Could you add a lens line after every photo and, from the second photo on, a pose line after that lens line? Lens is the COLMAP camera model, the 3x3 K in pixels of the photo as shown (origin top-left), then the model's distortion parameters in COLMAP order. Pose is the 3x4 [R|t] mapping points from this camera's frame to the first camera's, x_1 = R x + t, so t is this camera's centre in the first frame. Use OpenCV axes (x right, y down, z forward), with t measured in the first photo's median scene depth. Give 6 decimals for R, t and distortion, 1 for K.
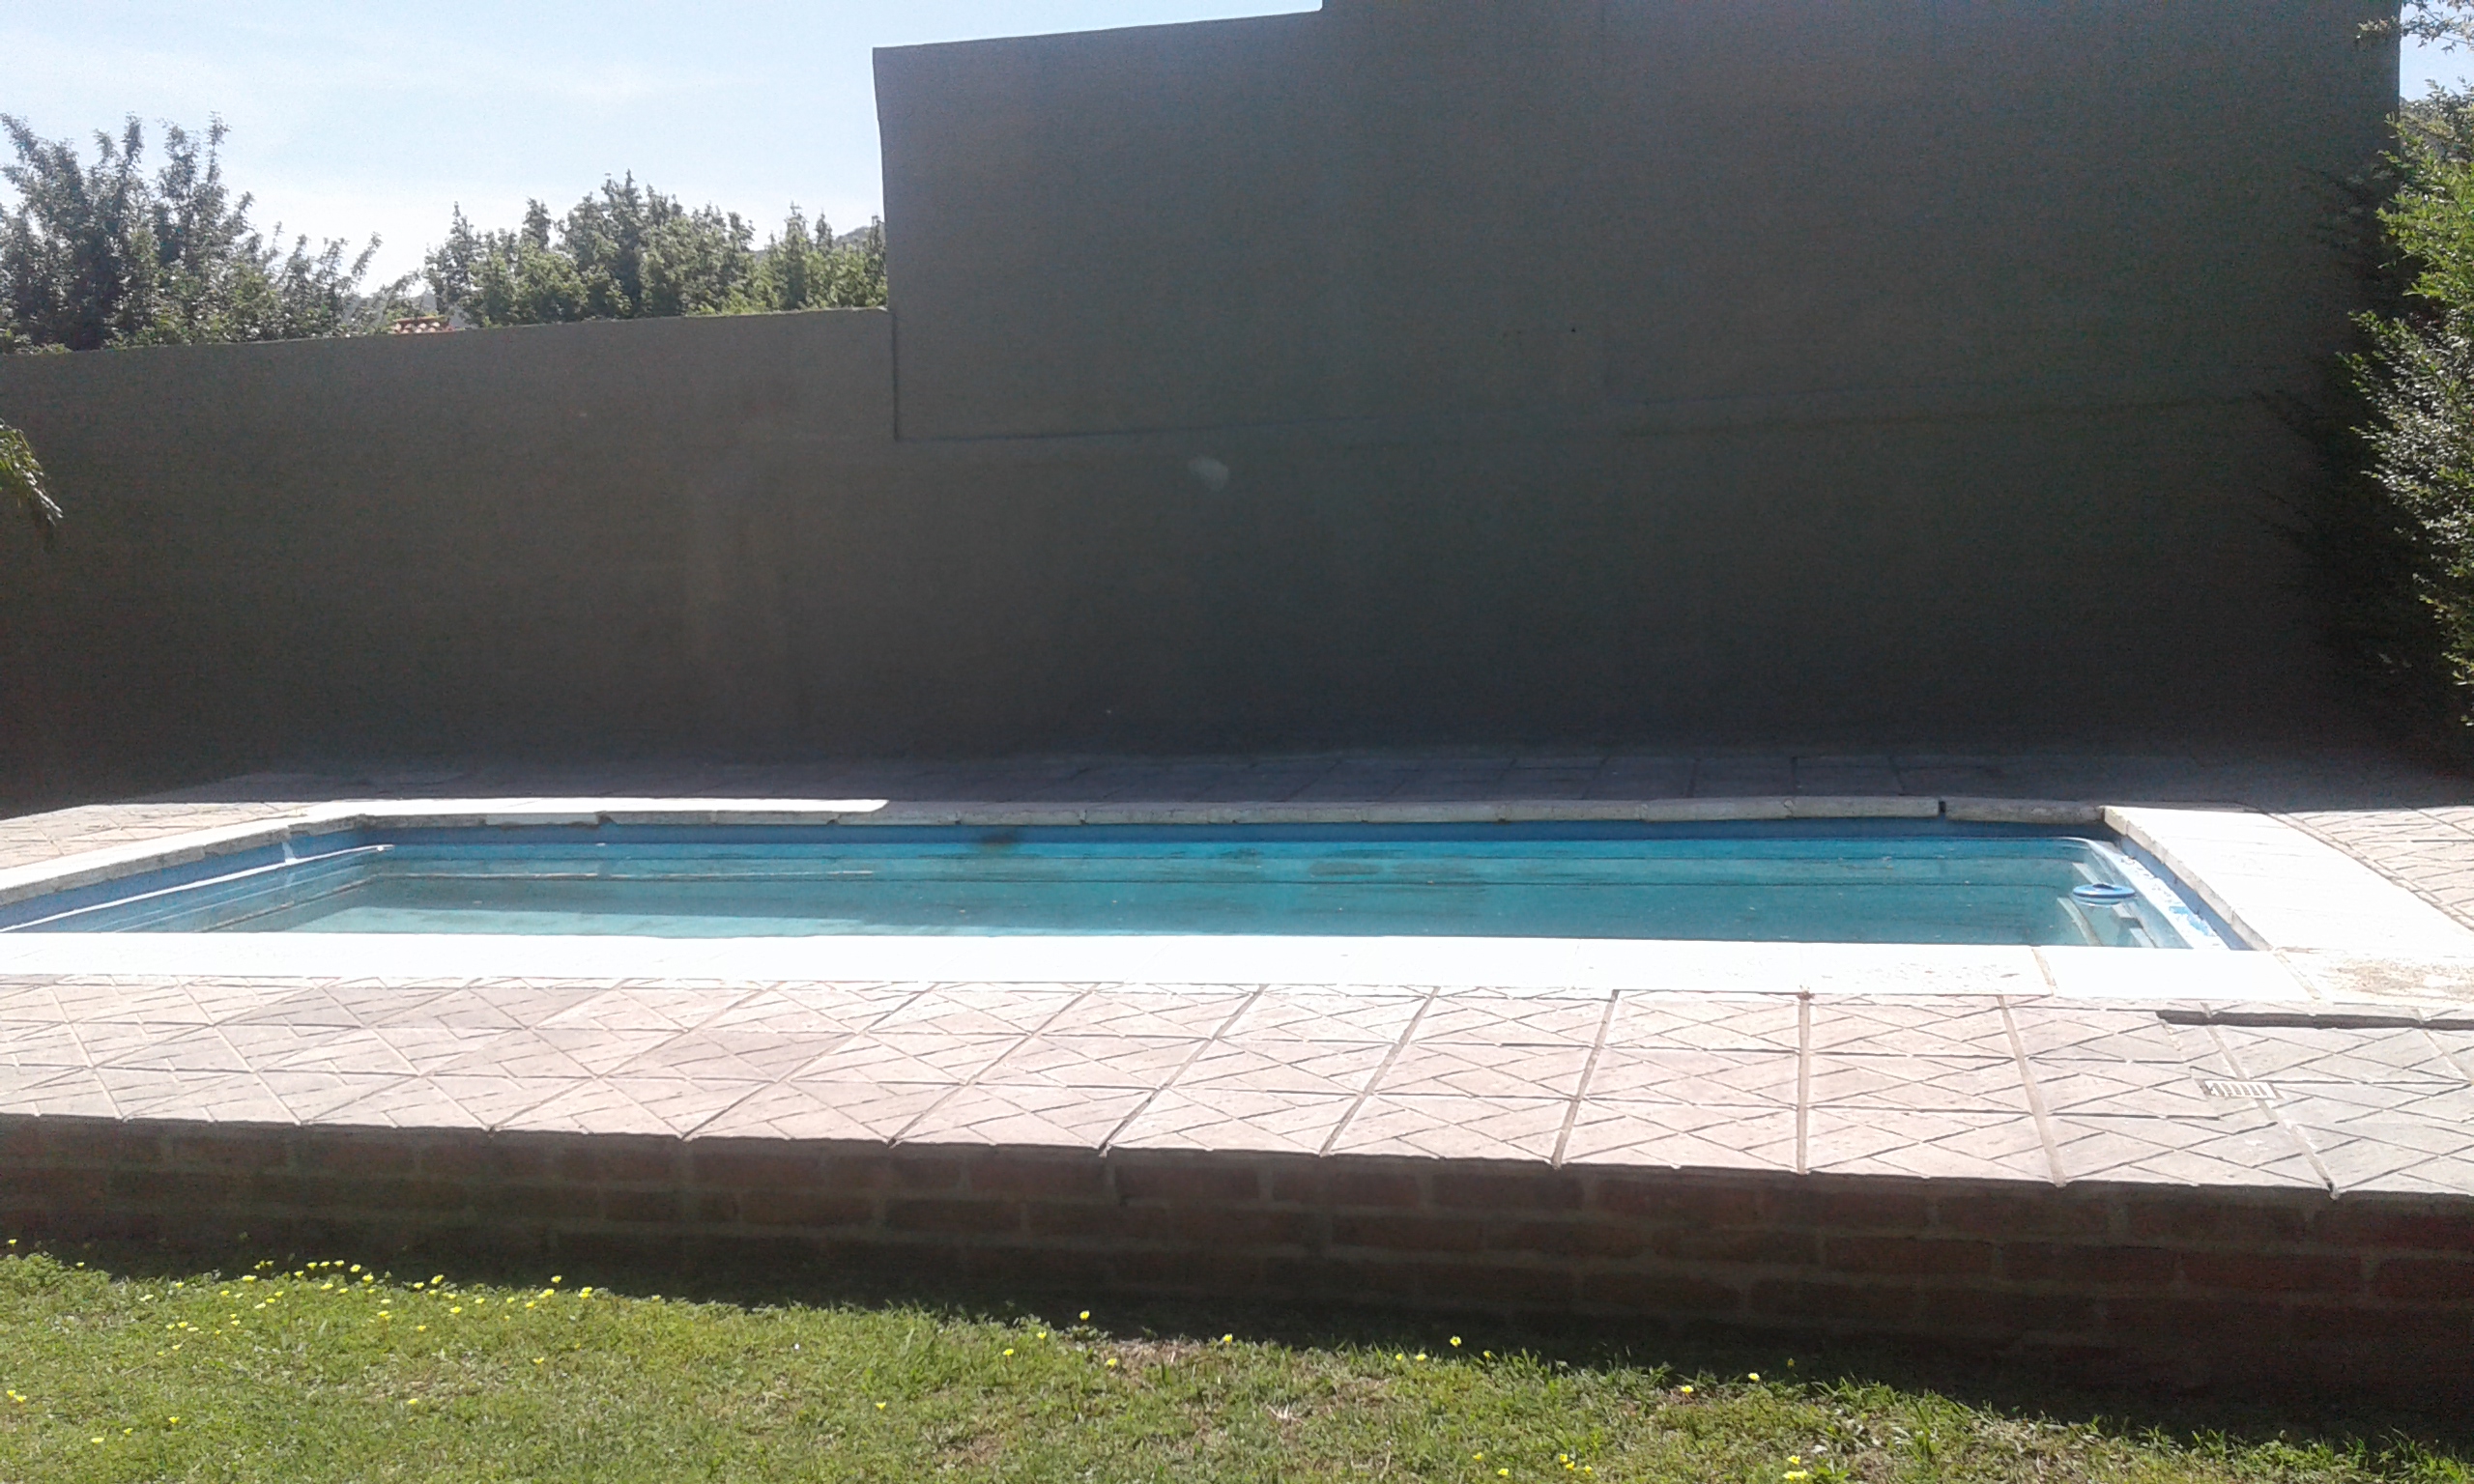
lens RADIAL K [[2363.7, 0, 1229.6], [0, 2363.7, 734.4], [0, 0, 1]] dist [0.033234, 0.000000]
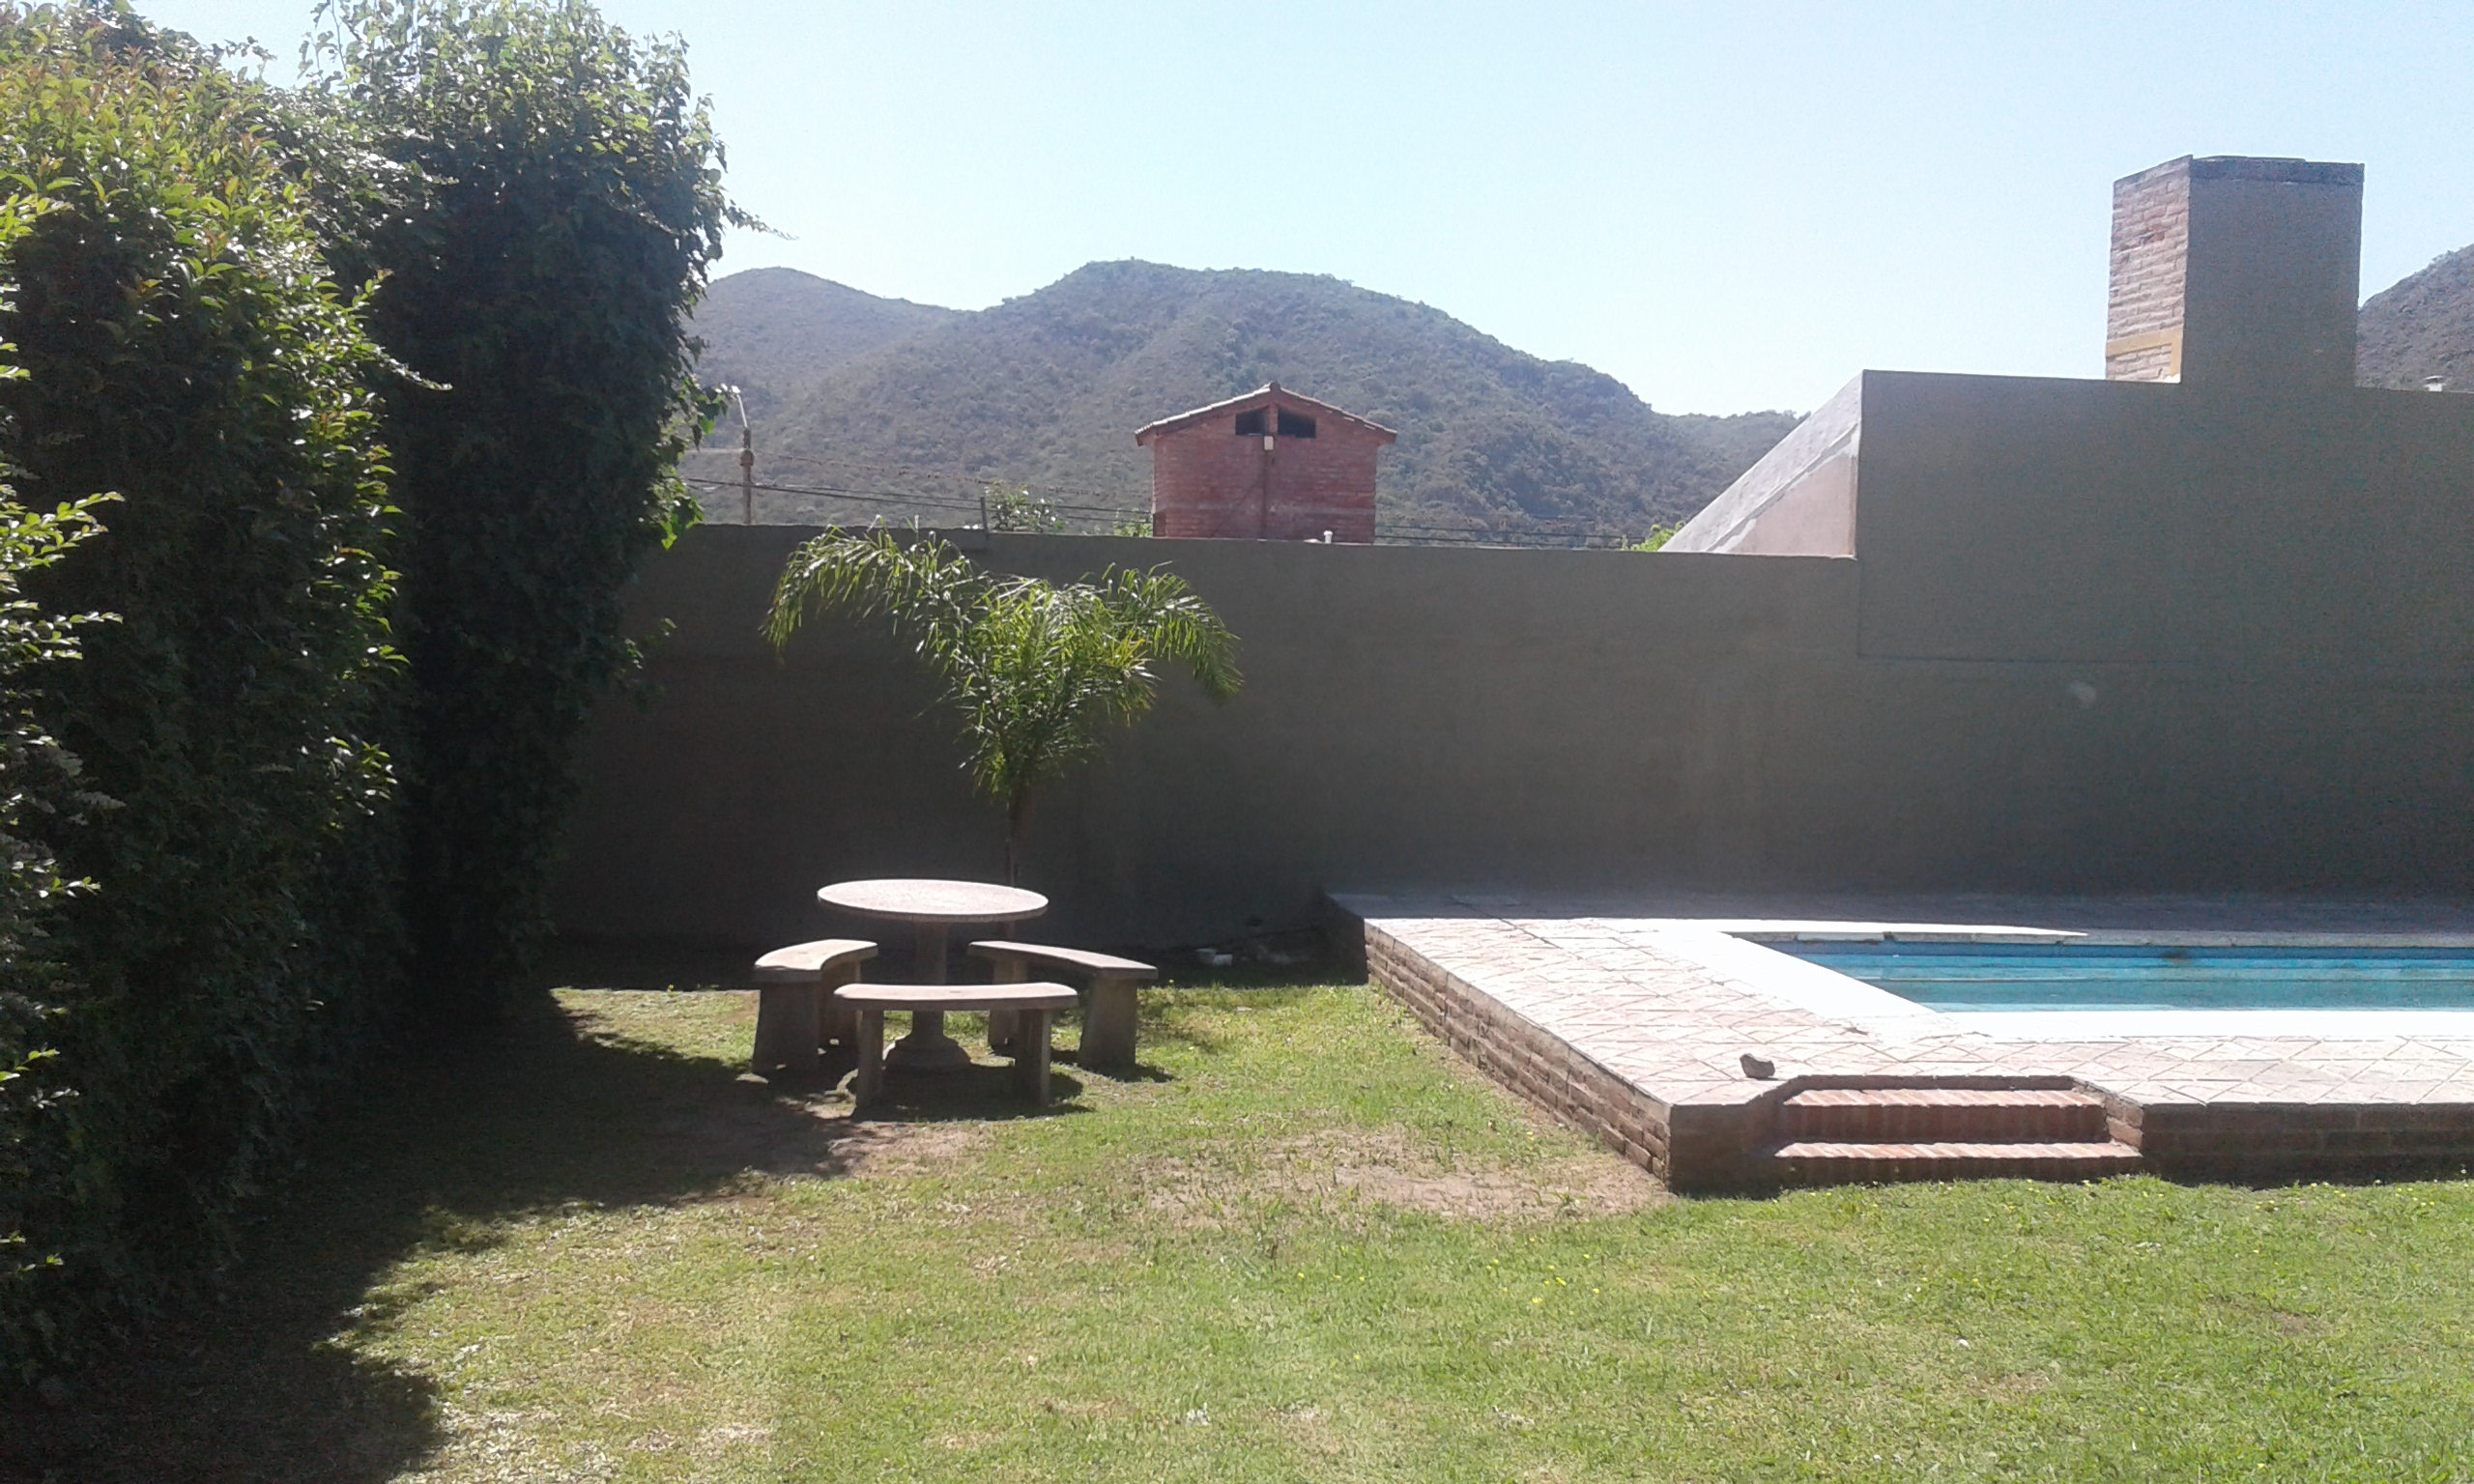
lens RADIAL K [[2363.7, 0, 1248.6], [0, 2363.7, 754.1], [0, 0, 1]] dist [0.033234, 0.000000]
pose [[0.926799, 0.040074, 0.373413, -1.155249], [-0.024087, 0.998586, -0.047384, 0.003712], [-0.374784, 0.034921, 0.926454, -0.139715]]
